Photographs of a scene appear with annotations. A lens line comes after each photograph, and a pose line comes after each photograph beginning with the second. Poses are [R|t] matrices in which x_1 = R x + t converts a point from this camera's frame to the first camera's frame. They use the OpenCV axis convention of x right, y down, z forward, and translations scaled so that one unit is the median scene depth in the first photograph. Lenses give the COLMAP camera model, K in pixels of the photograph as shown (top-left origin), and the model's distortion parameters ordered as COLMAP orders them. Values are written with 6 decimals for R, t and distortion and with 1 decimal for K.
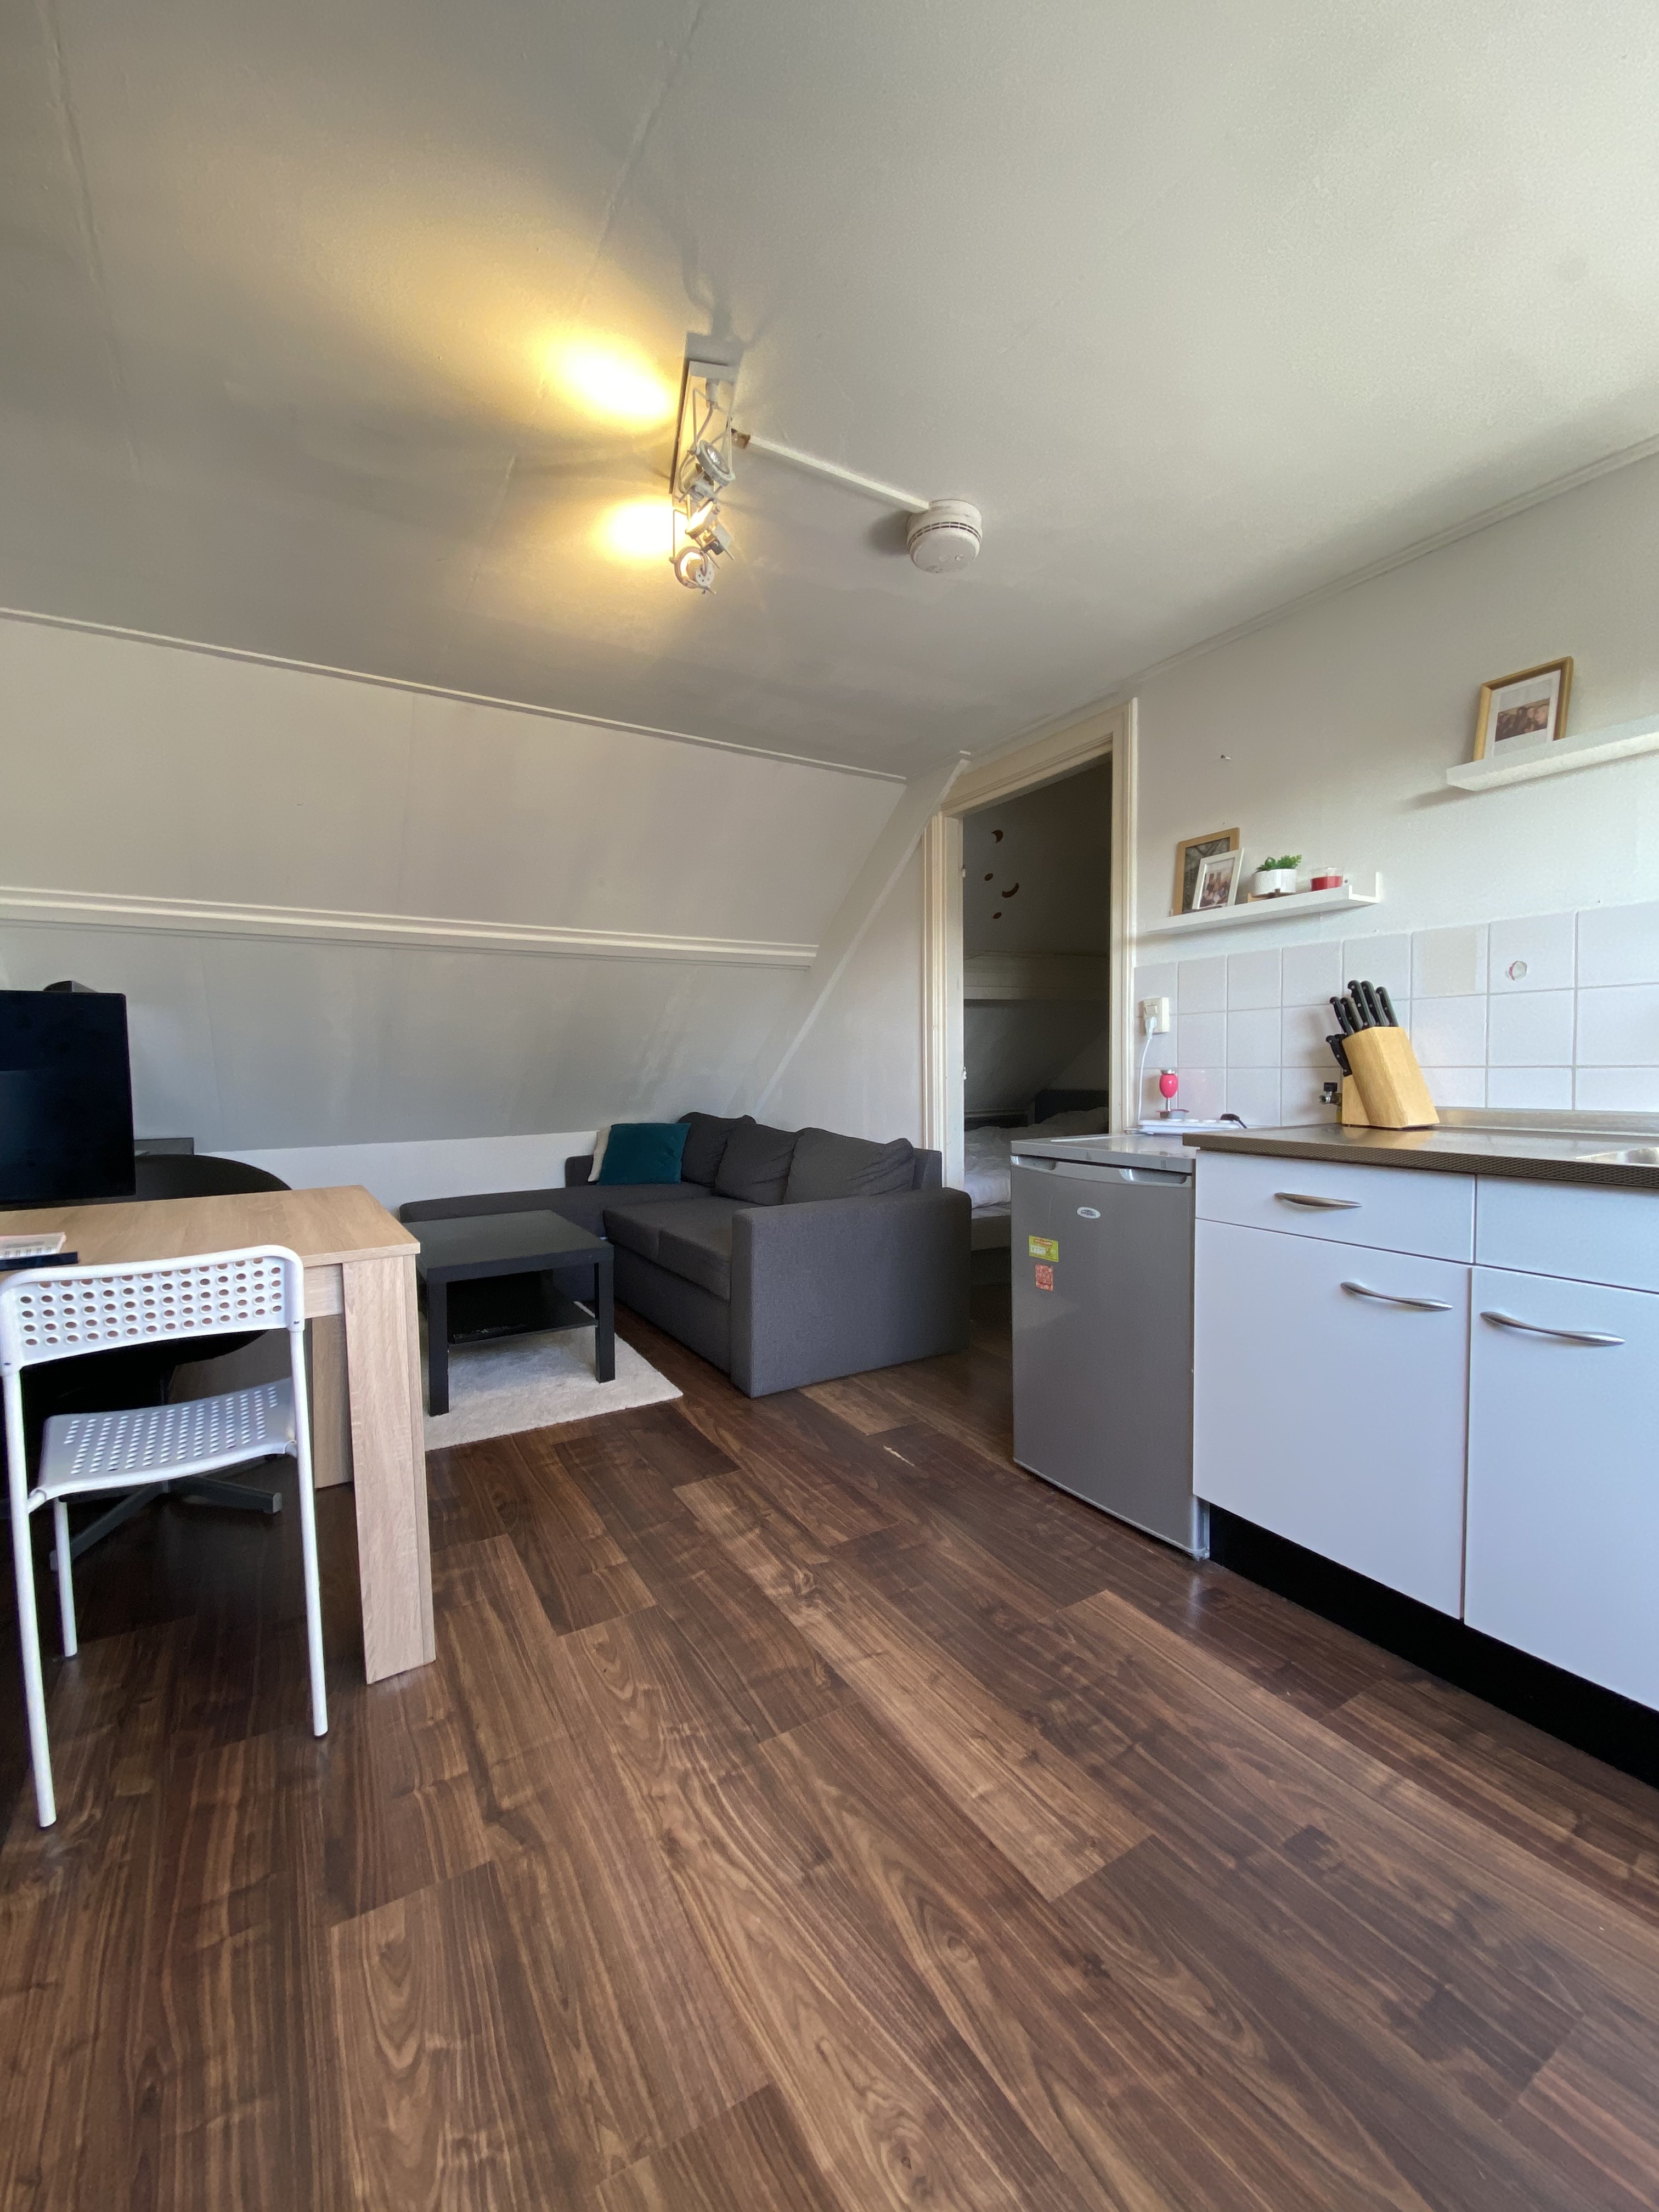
lens RADIAL K [[875.6, 0, 823.9], [0, 875.6, 1104.6], [0, 0, 1]] dist [0.001592, -0.012300]
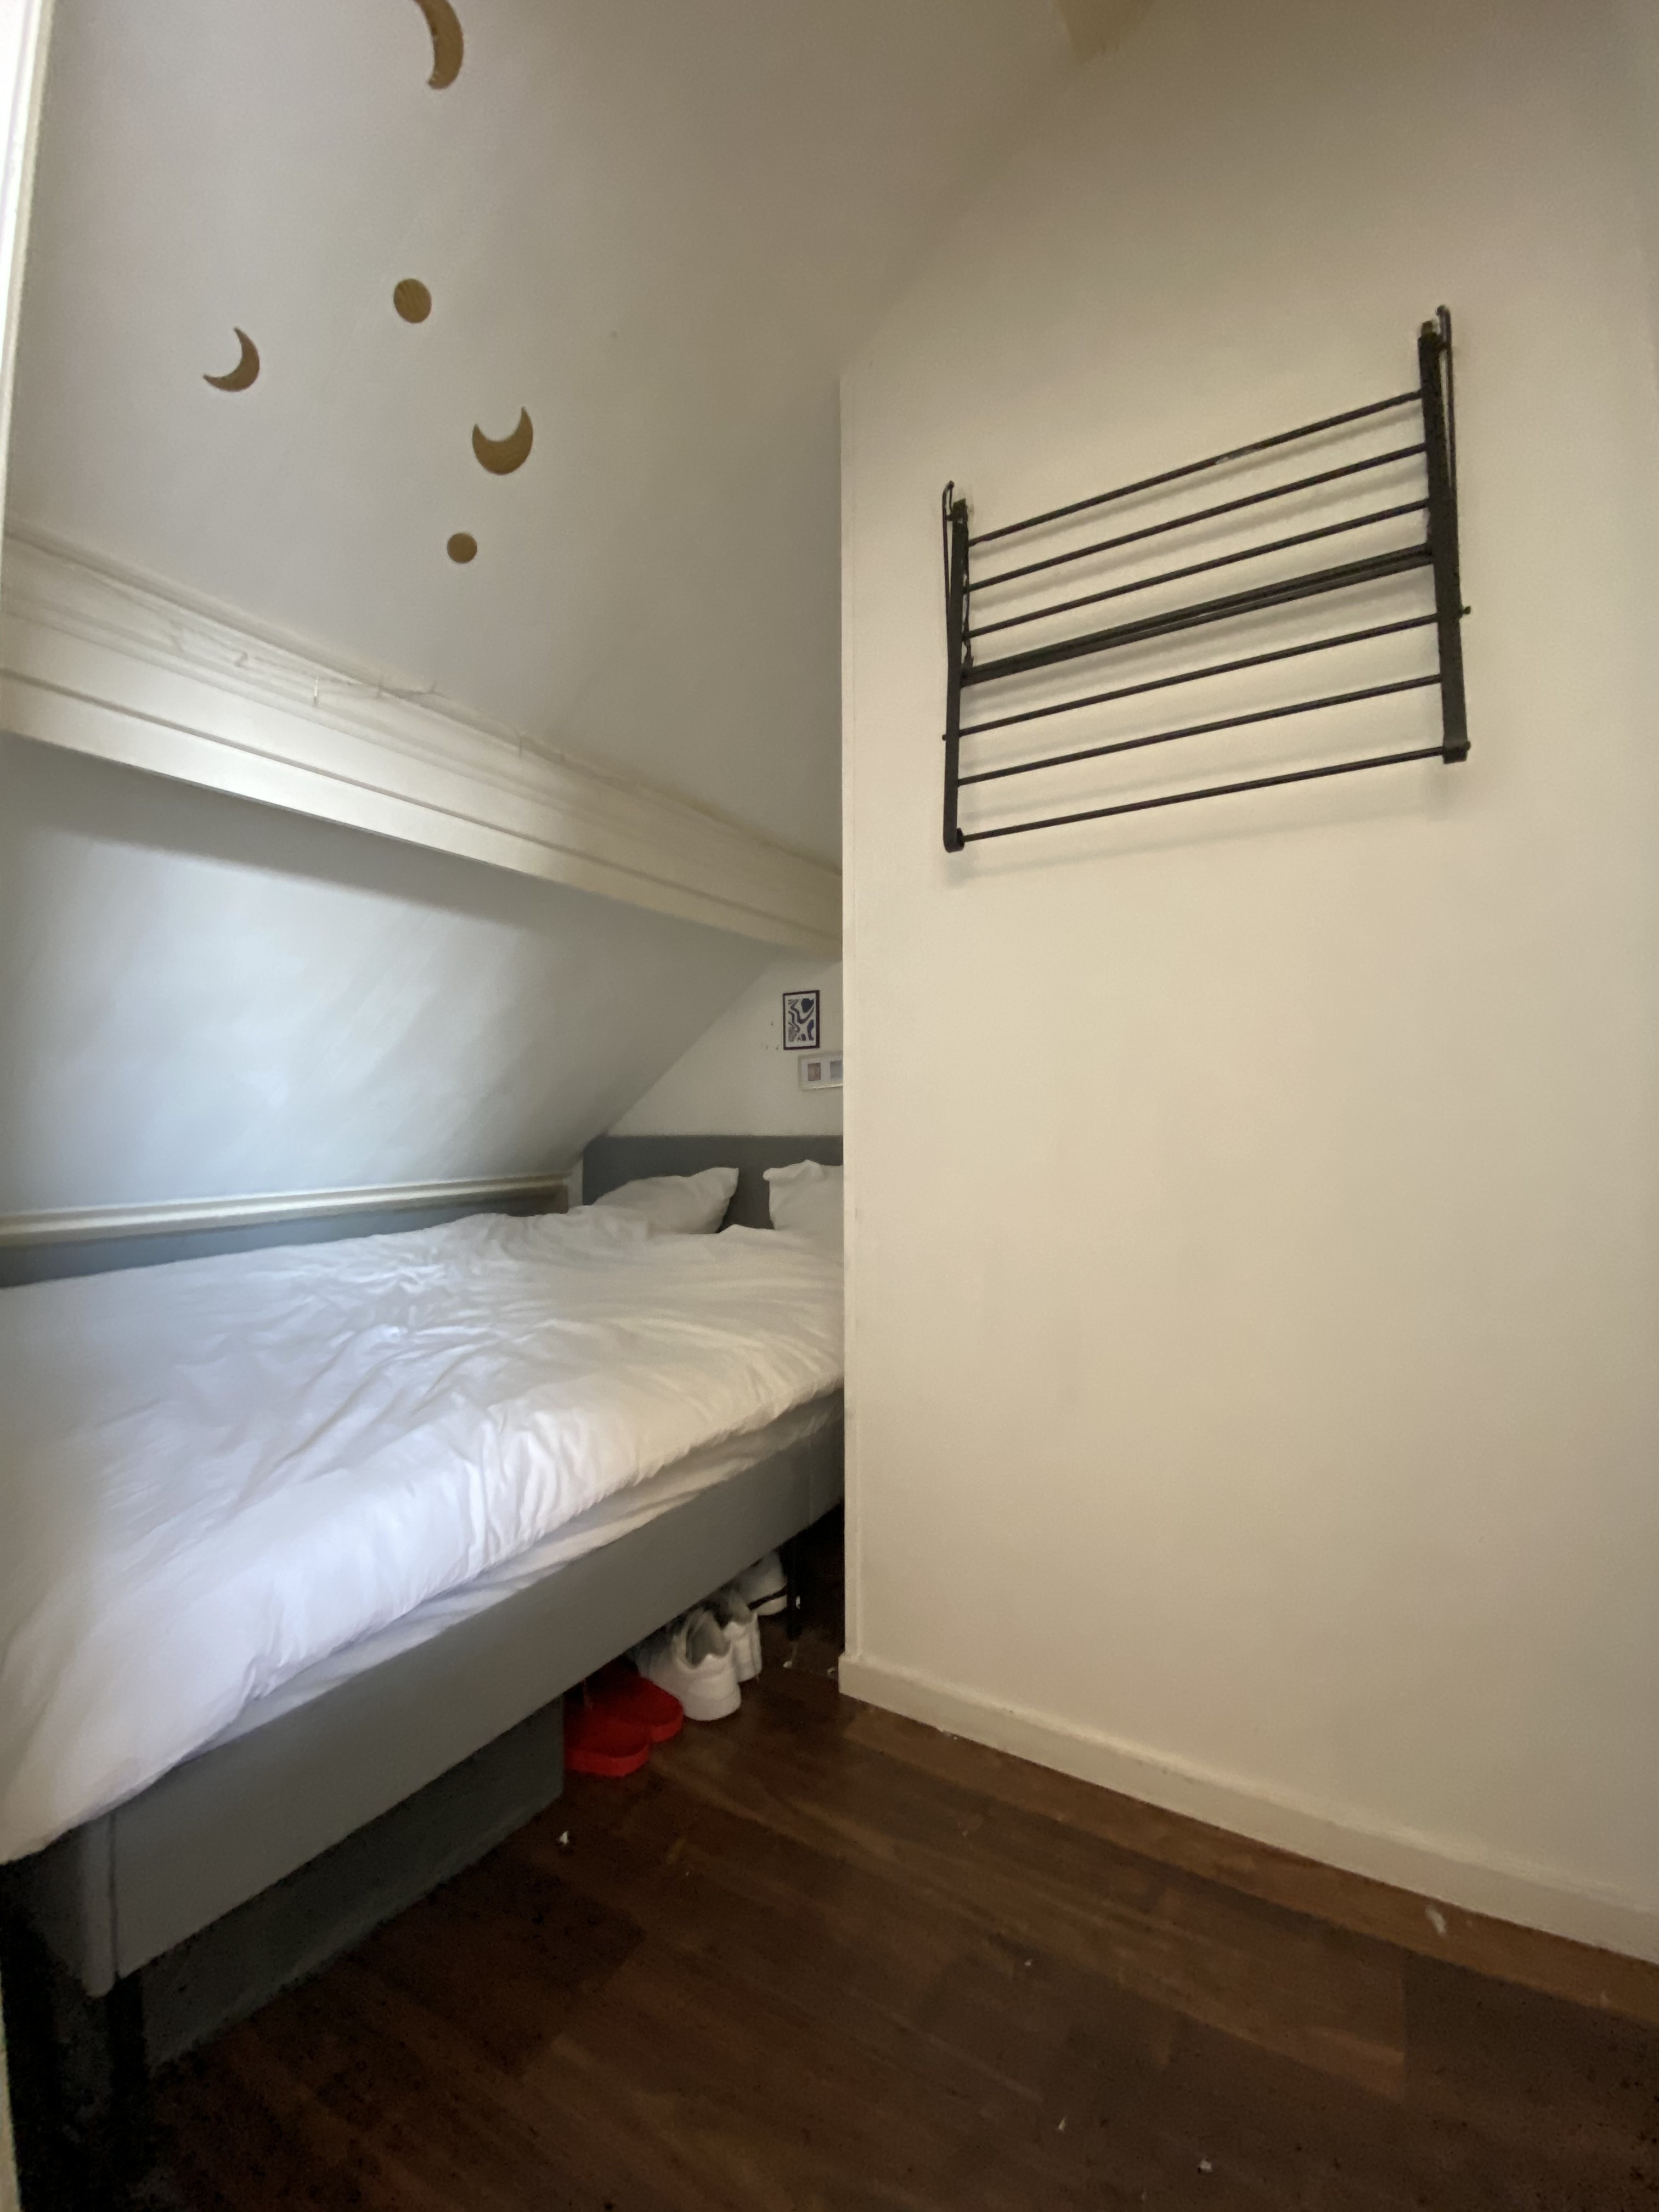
lens RADIAL K [[890.7, 0, 864.3], [0, 890.7, 1104.9], [0, 0, 1]] dist [0.000596, -0.013201]
pose [[0.856995, 0.014210, 0.515129, 0.402005], [0.017639, 0.998225, -0.056881, -0.004519], [-0.515023, 0.057833, 0.855223, 1.673638]]
